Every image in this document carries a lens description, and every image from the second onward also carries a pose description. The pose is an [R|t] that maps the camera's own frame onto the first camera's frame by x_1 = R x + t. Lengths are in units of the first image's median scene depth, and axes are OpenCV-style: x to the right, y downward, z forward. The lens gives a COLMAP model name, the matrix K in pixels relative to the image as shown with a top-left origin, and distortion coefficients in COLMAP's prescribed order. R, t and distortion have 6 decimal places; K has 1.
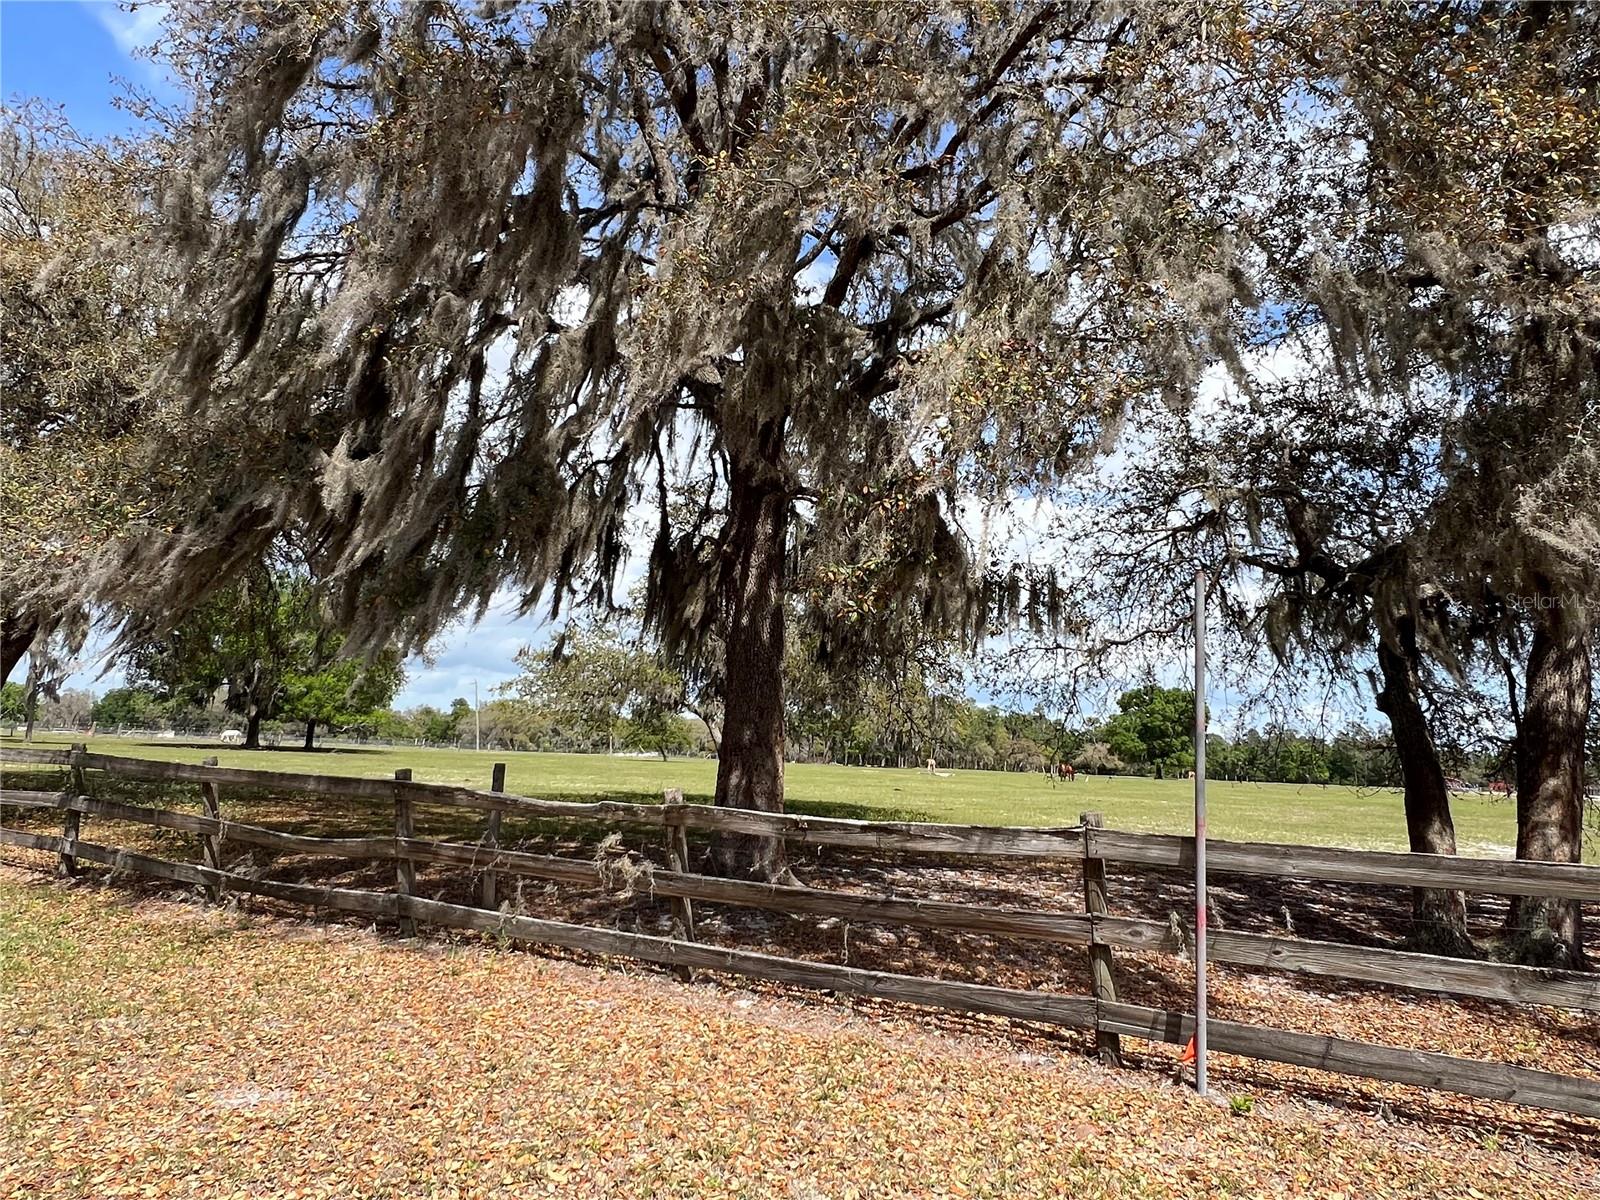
lens RADIAL K [[994.6, 0, 803.1], [0, 994.6, 599.9], [0, 0, 1]] dist [0.002011, 0.000728]
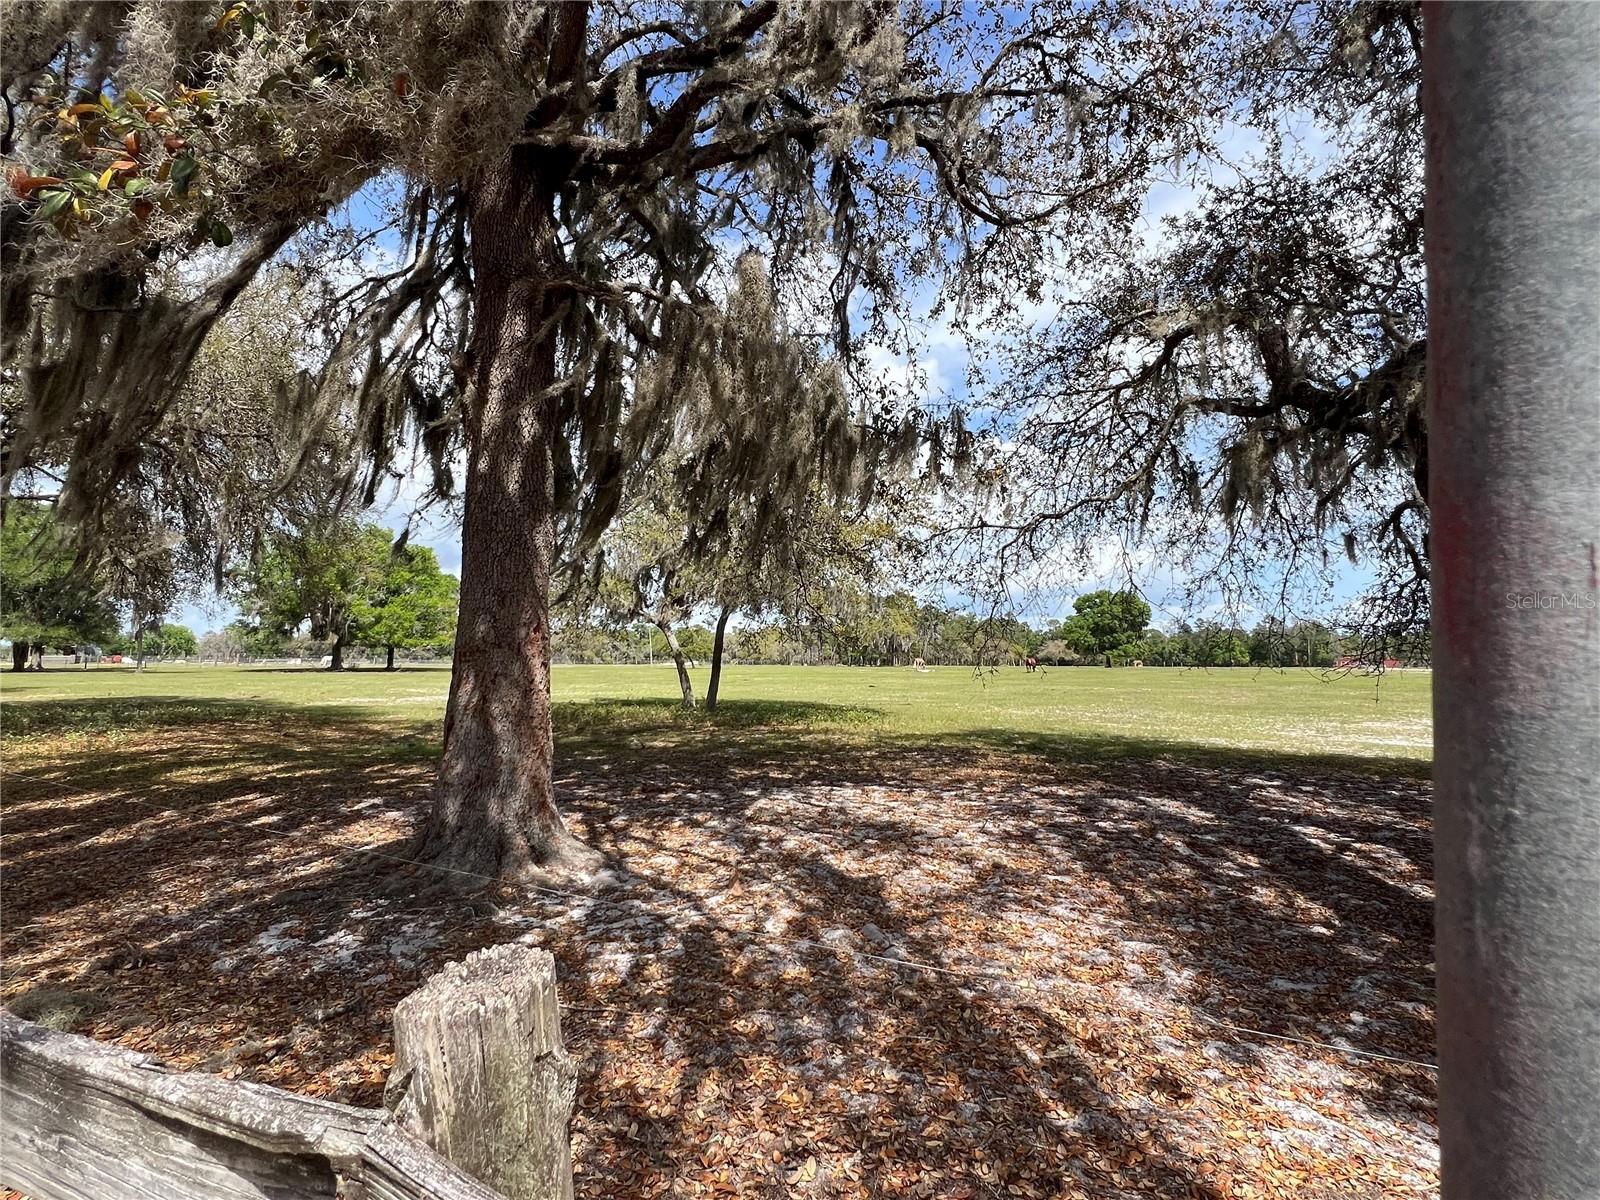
lens RADIAL K [[803.9, 0, 803.9], [0, 803.9, 604.5], [0, 0, 1]] dist [0.002617, -0.000072]
pose [[0.999060, -0.038647, -0.019644, 0.171539], [0.040201, 0.995474, 0.086107, 0.078481], [0.016227, -0.086816, 0.996092, 0.447139]]
